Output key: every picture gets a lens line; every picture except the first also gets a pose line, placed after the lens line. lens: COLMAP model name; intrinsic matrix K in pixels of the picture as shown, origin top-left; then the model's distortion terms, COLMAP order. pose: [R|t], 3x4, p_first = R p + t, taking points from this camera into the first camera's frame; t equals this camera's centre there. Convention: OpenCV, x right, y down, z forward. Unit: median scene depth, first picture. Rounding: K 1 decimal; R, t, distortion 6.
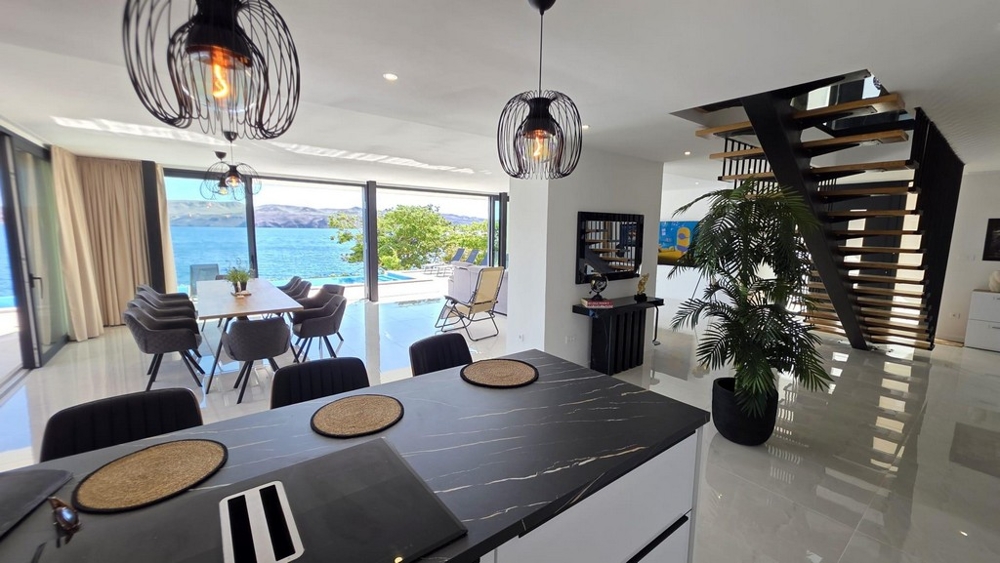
lens RADIAL K [[401.0, 0, 496.4], [0, 401.0, 278.3], [0, 0, 1]] dist [0.001377, 0.000262]
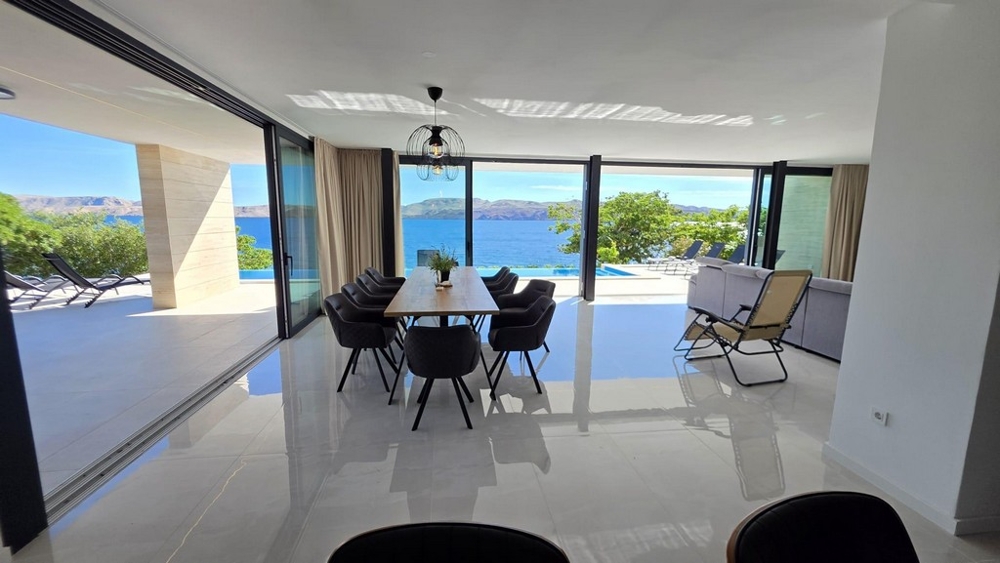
lens RADIAL K [[401.0, 0, 496.4], [0, 401.0, 278.3], [0, 0, 1]] dist [0.001377, 0.000262]
pose [[0.866385, 0.067883, -0.494742, -0.079021], [-0.058433, 0.997693, 0.034564, -0.008706], [0.495947, -0.001036, 0.868352, 0.225607]]
